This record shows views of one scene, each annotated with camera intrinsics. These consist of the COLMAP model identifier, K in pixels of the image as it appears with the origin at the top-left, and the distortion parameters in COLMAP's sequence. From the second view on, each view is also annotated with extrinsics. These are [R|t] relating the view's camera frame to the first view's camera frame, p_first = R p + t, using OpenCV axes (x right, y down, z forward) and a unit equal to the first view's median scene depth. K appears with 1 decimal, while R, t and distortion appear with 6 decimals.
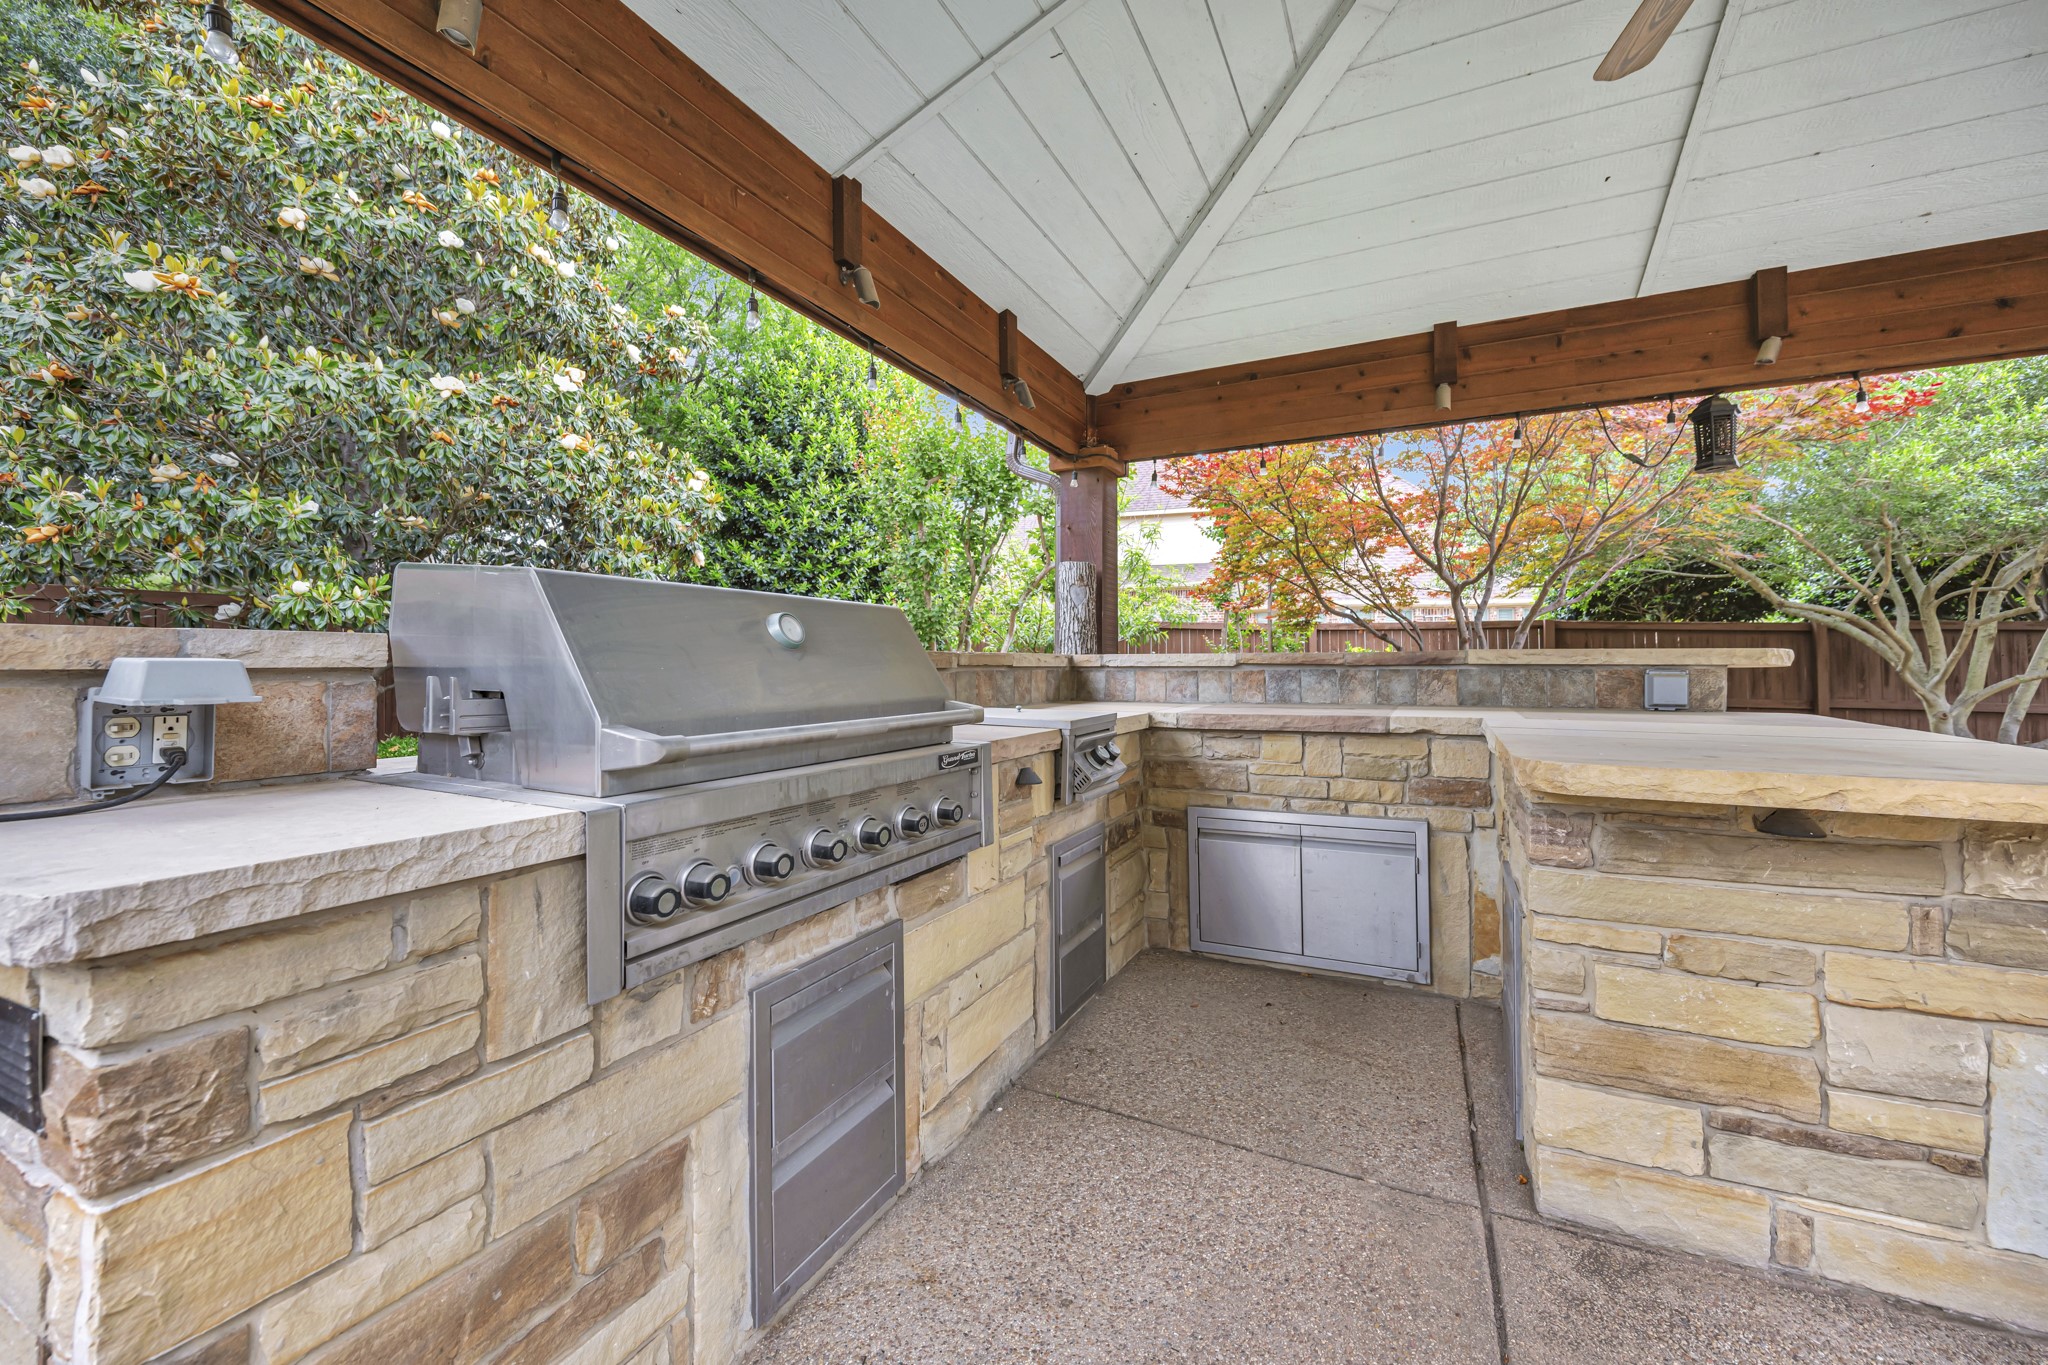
lens RADIAL K [[812.4, 0, 1018.5], [0, 812.4, 660.8], [0, 0, 1]] dist [-0.000596, -0.000432]
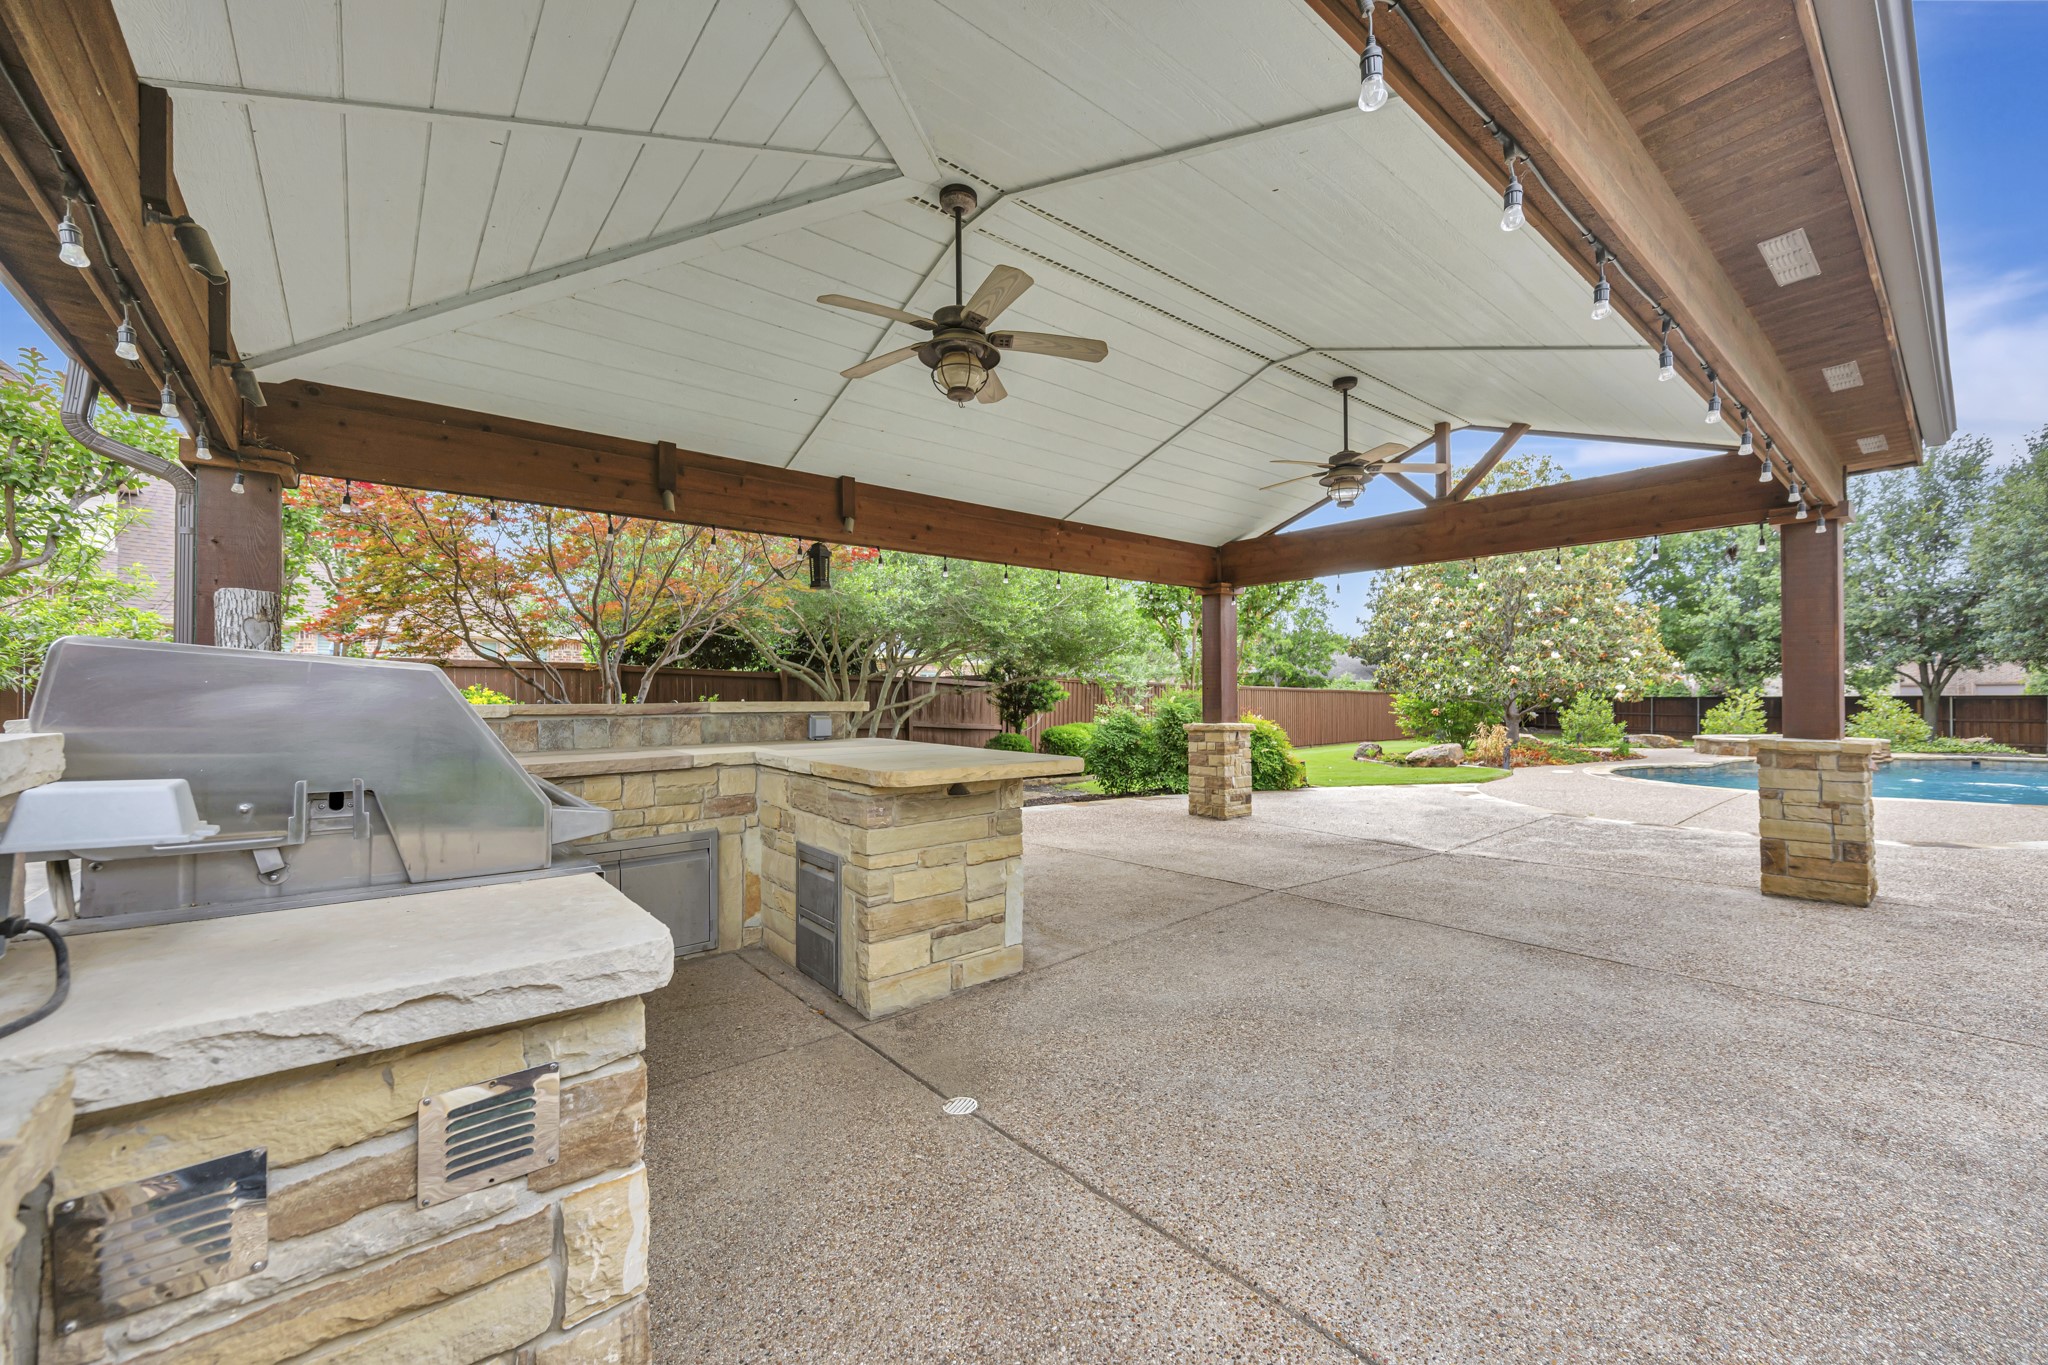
lens RADIAL K [[812.4, 0, 1042.3], [0, 812.4, 687.5], [0, 0, 1]] dist [-0.000596, -0.000432]
pose [[0.389890, 0.007930, 0.920828, -0.522913], [-0.004235, 0.999968, -0.006818, -0.034005], [-0.920852, -0.001241, 0.389911, -0.043100]]
